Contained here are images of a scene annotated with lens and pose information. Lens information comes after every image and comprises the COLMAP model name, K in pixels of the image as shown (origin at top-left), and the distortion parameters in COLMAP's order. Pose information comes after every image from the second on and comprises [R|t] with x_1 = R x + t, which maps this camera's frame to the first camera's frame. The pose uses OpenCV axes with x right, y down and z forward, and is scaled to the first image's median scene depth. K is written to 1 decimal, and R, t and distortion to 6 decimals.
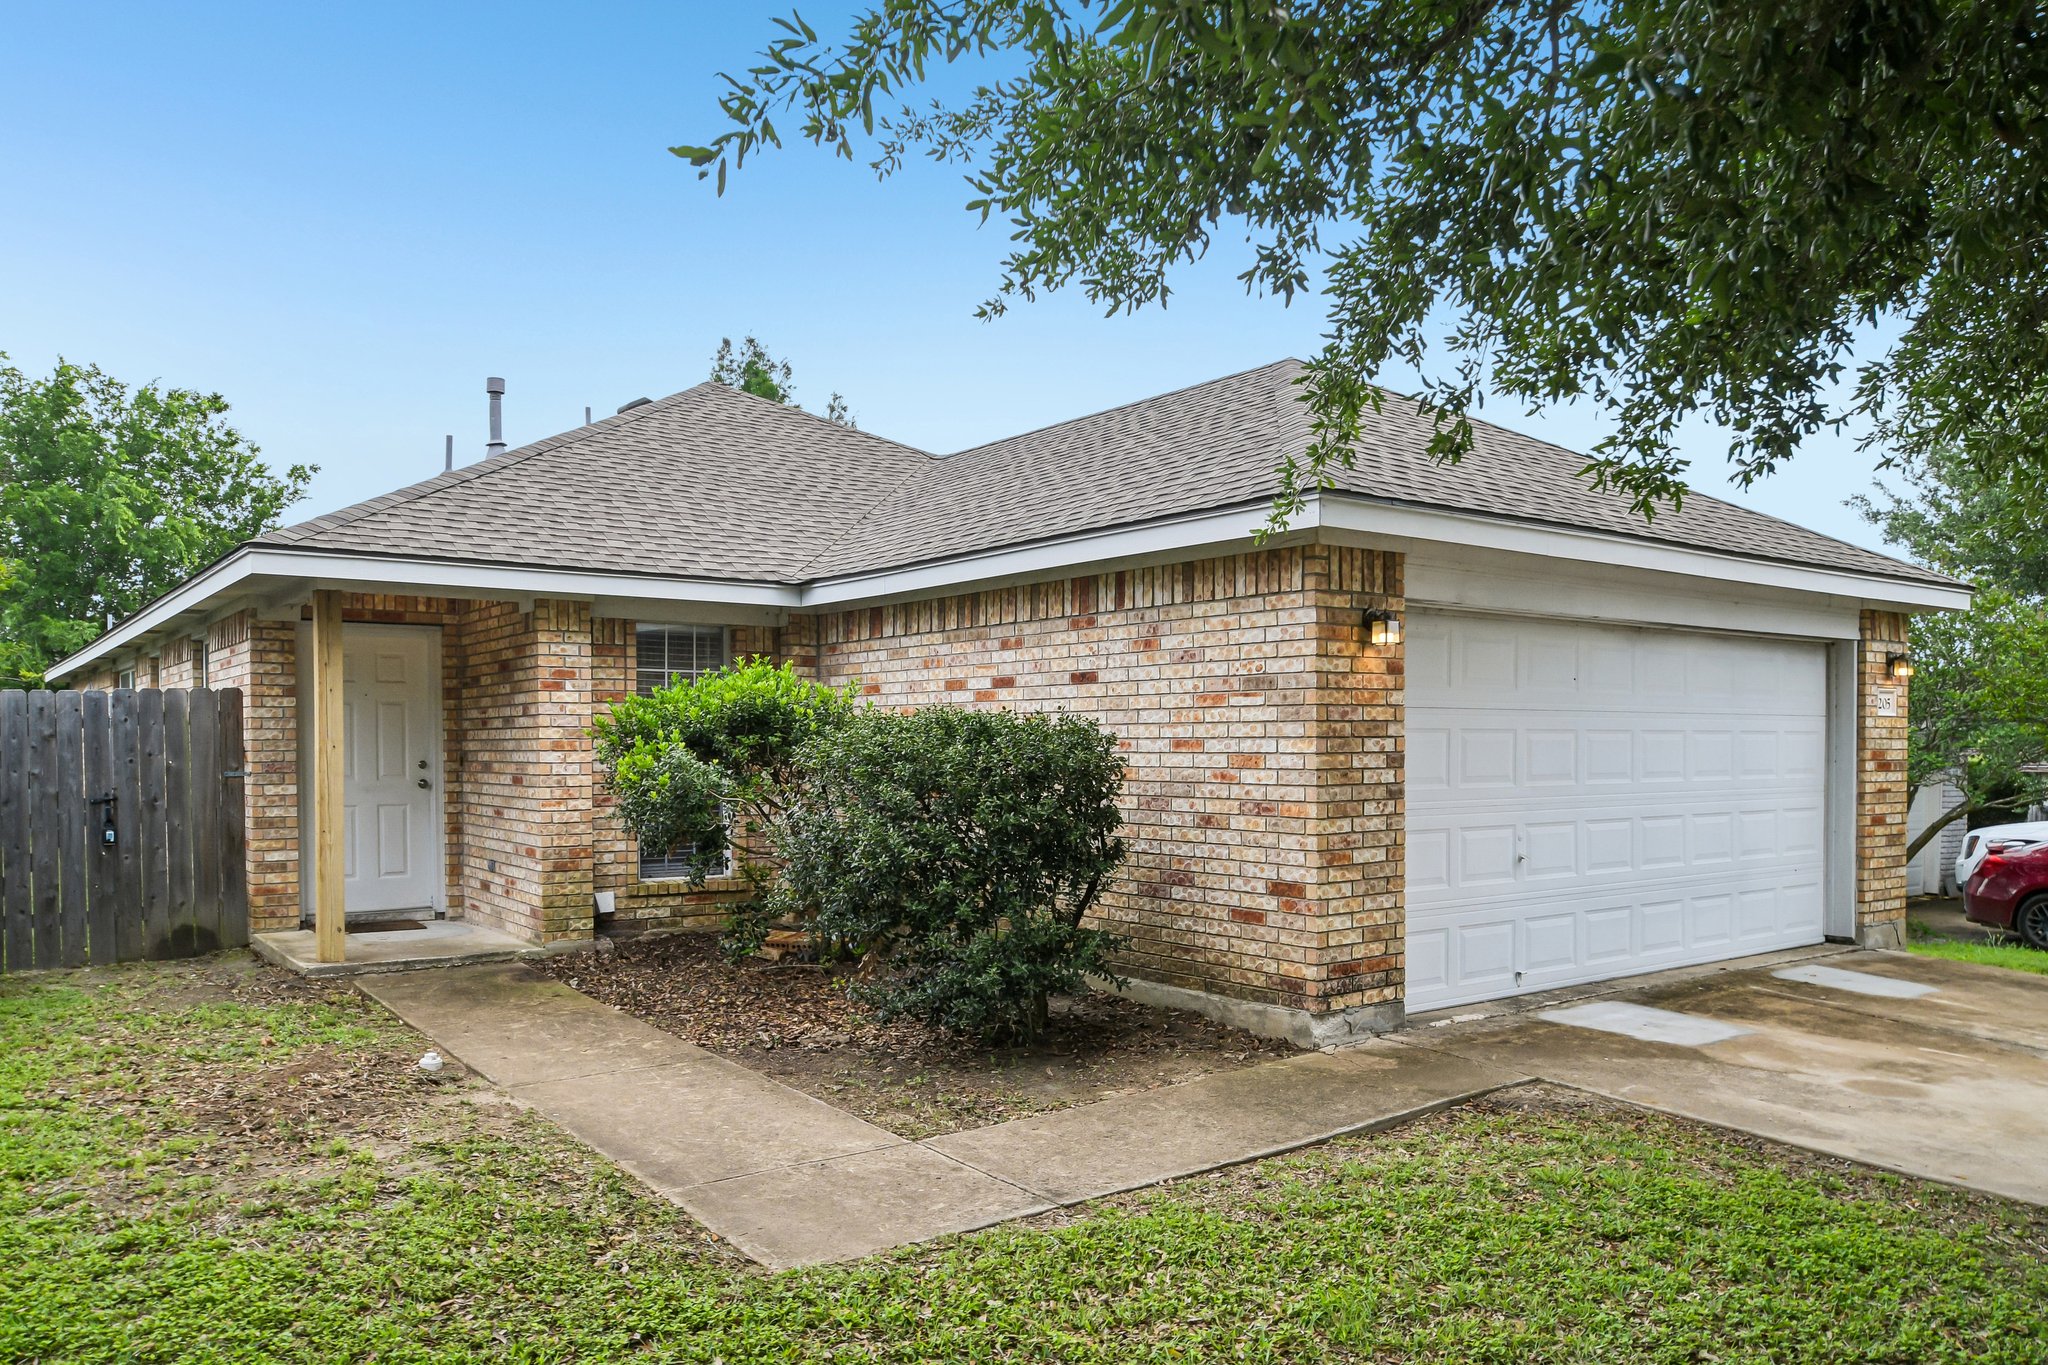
lens RADIAL K [[1481.2, 0, 1018.9], [0, 1481.2, 730.0], [0, 0, 1]] dist [-0.019135, 0.000200]
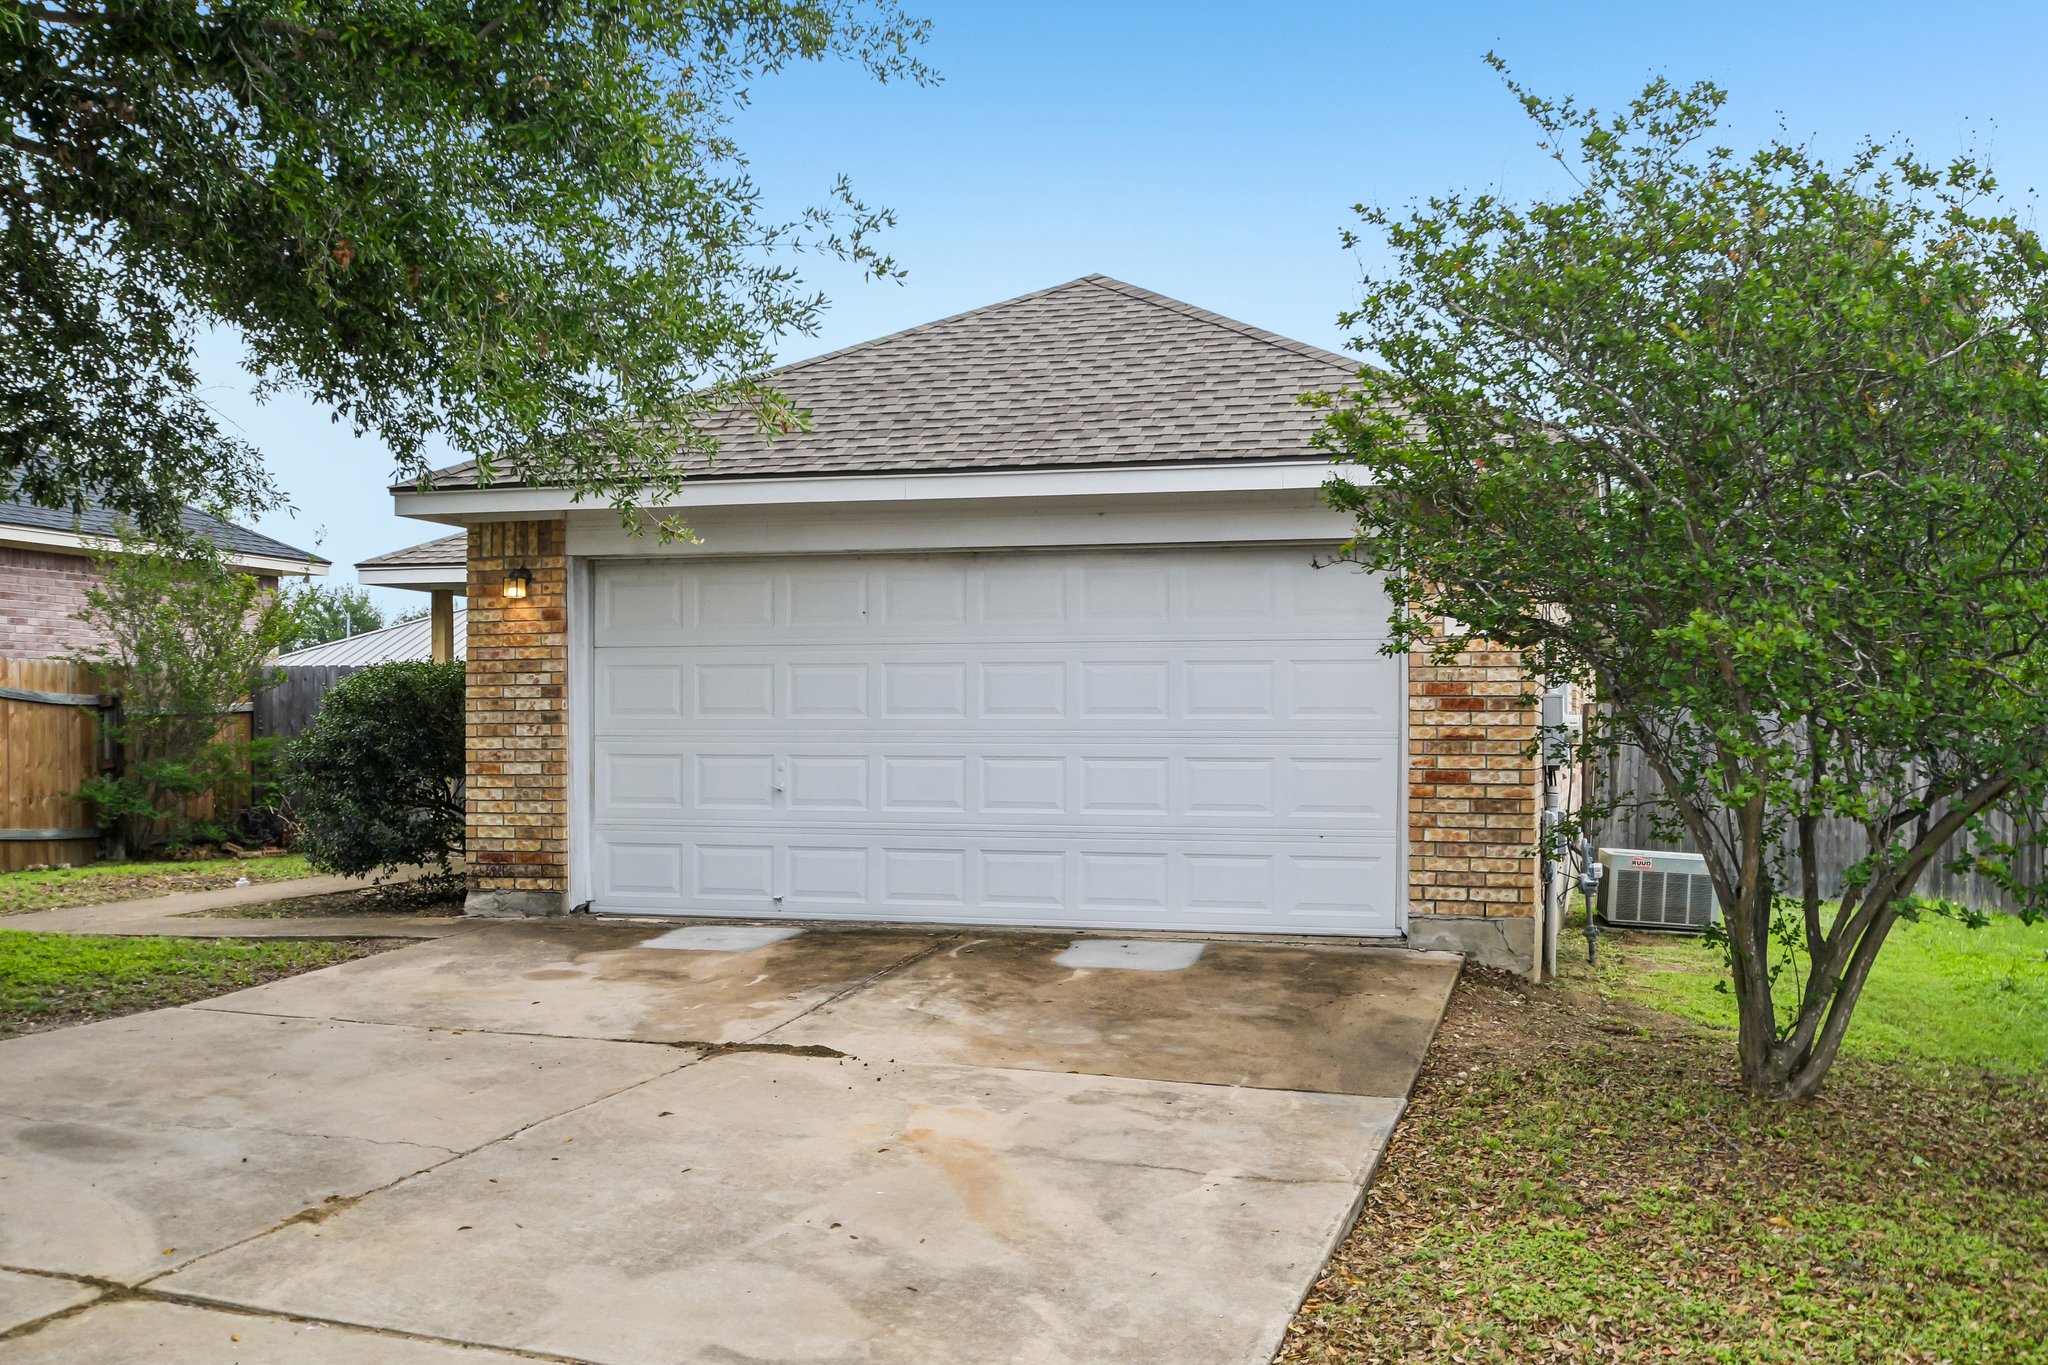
lens RADIAL K [[1968.6, 0, 1024.0], [0, 1968.6, 682.5], [0, 0, 1]] dist [-0.013873, -0.119156]
pose [[0.609529, -0.021774, -0.792465, 1.774053], [0.002021, 0.999662, -0.025913, 0.055838], [0.792761, 0.014193, 0.609367, 0.329258]]
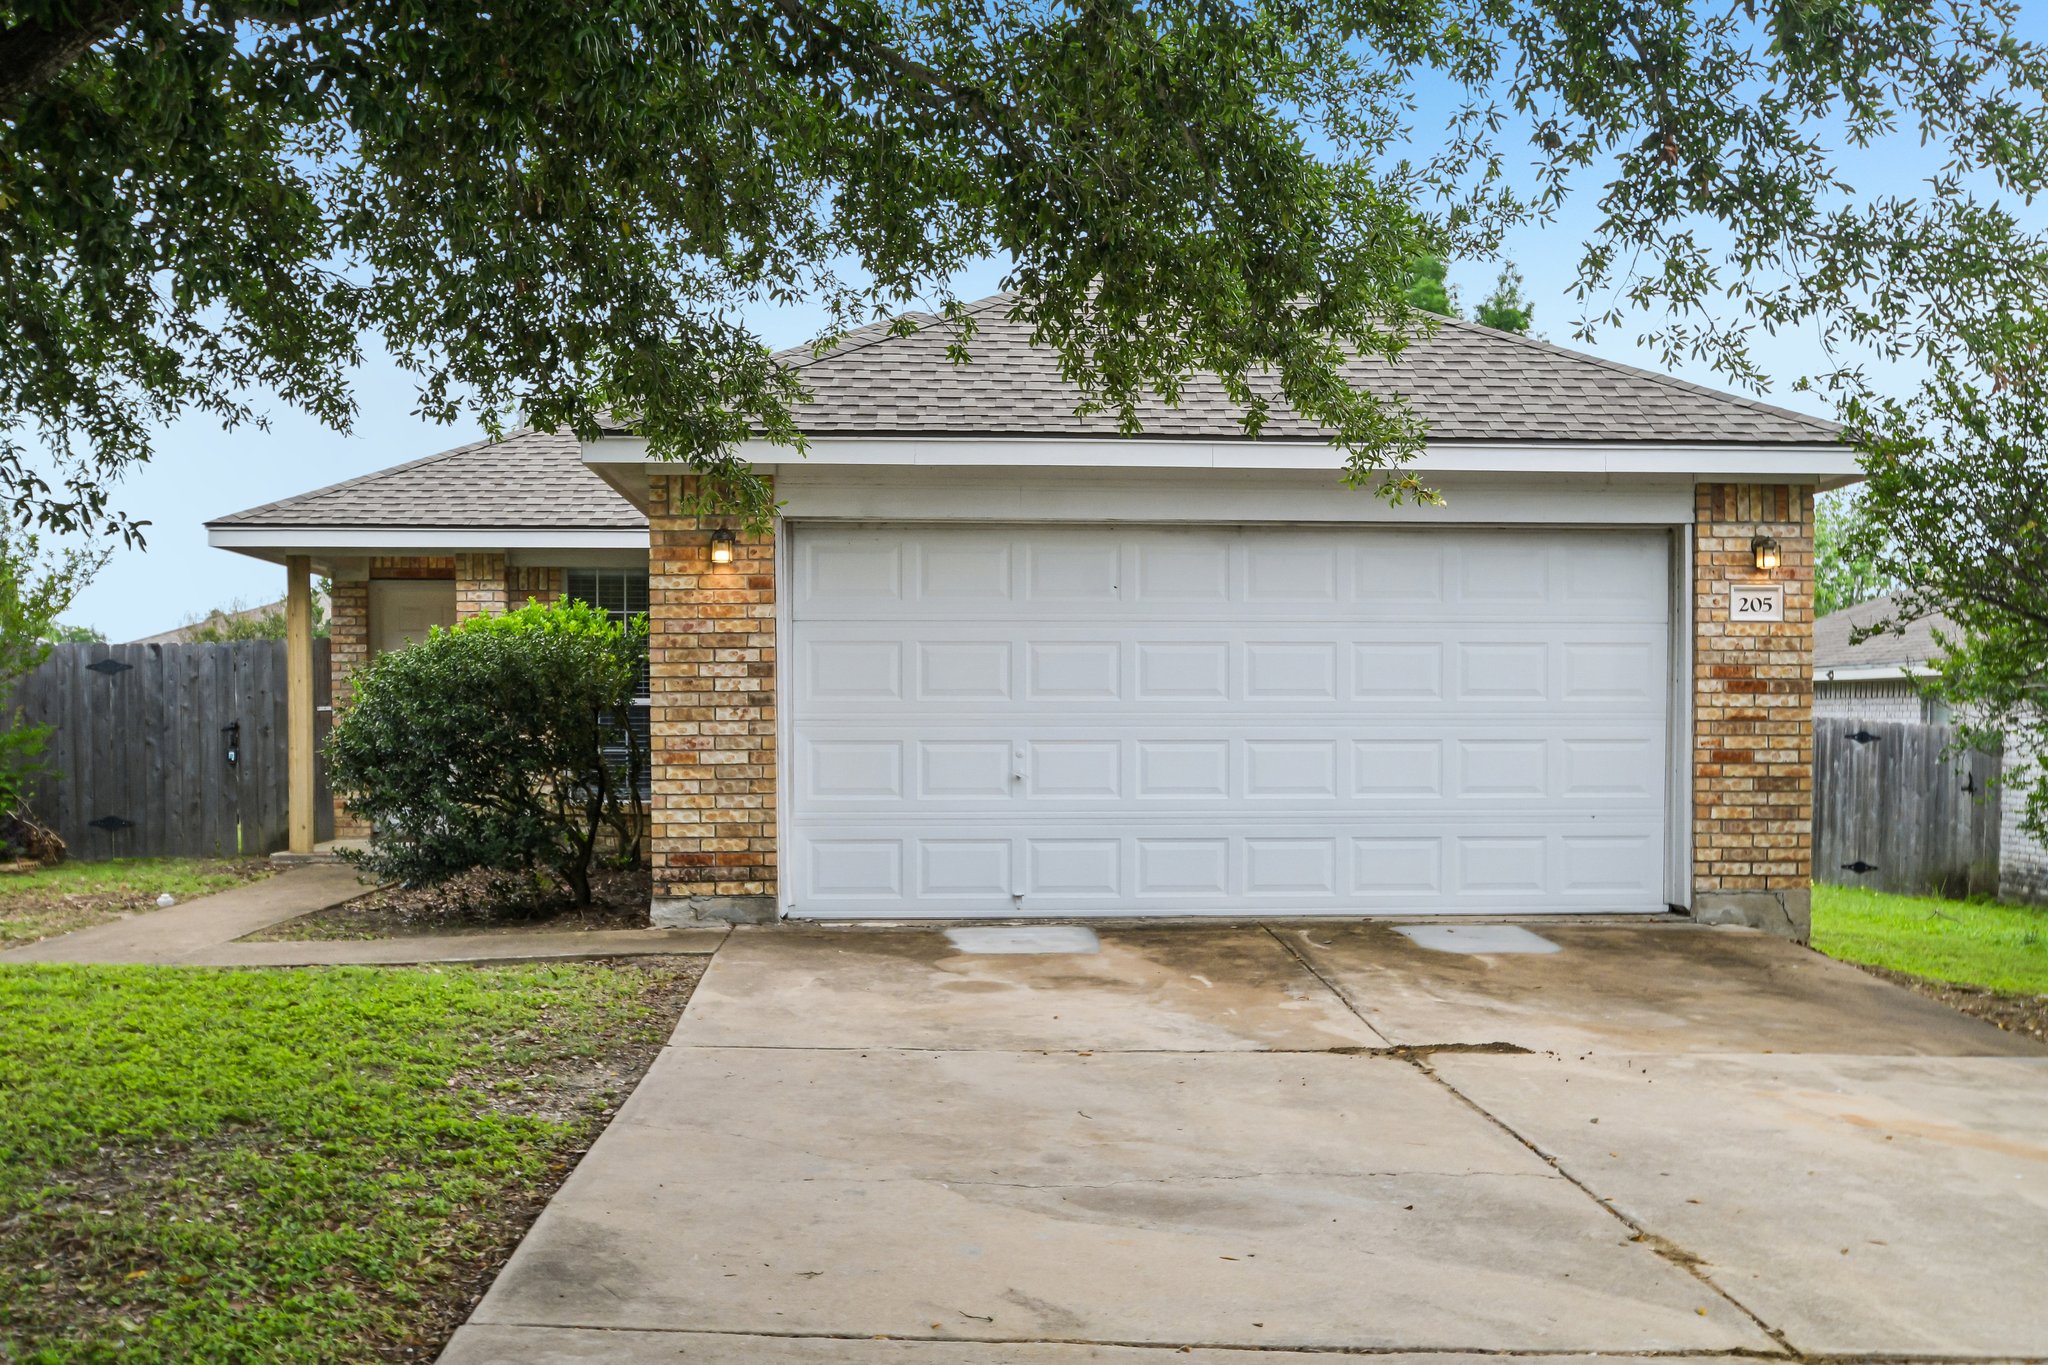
lens RADIAL K [[2010.3, 0, 1028.5], [0, 2010.3, 710.6], [0, 0, 1]] dist [-0.031389, -0.012226]
pose [[0.836684, -0.005259, -0.547661, 1.216159], [0.004701, 0.999986, -0.002421, 0.054574], [0.547666, -0.000549, 0.836697, -0.106137]]
